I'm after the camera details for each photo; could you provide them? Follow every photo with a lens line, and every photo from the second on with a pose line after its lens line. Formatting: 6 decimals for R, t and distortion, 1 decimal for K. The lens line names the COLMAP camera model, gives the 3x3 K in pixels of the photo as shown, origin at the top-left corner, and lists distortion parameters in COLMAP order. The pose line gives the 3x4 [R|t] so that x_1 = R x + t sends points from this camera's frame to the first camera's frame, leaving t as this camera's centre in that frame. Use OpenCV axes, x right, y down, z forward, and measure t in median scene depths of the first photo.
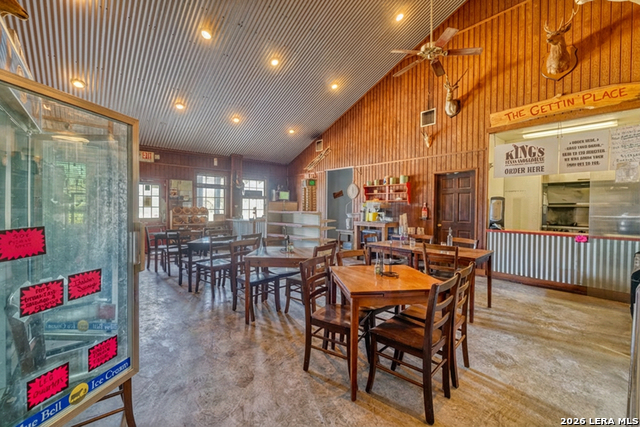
lens RADIAL K [[267.5, 0, 320.8], [0, 267.5, 210.9], [0, 0, 1]] dist [0.001040, 0.000132]
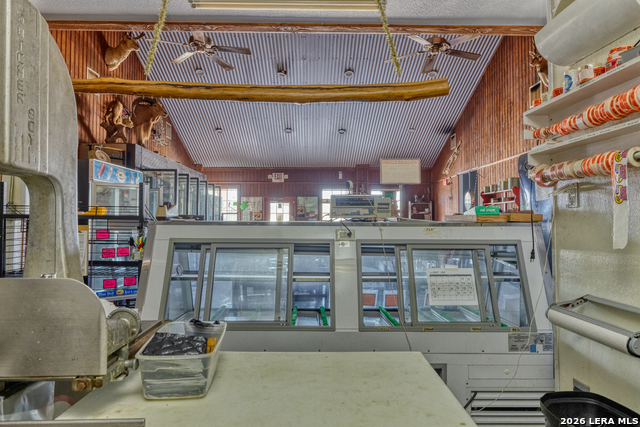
lens RADIAL K [[398.2, 0, 320.0], [0, 398.2, 213.5], [0, 0, 1]] dist [-0.002858, -0.000393]
pose [[0.758683, -0.020905, -0.651124, 0.510508], [-0.003483, 0.999341, -0.036143, 0.002788], [0.651450, 0.029689, 0.758110, -0.117694]]
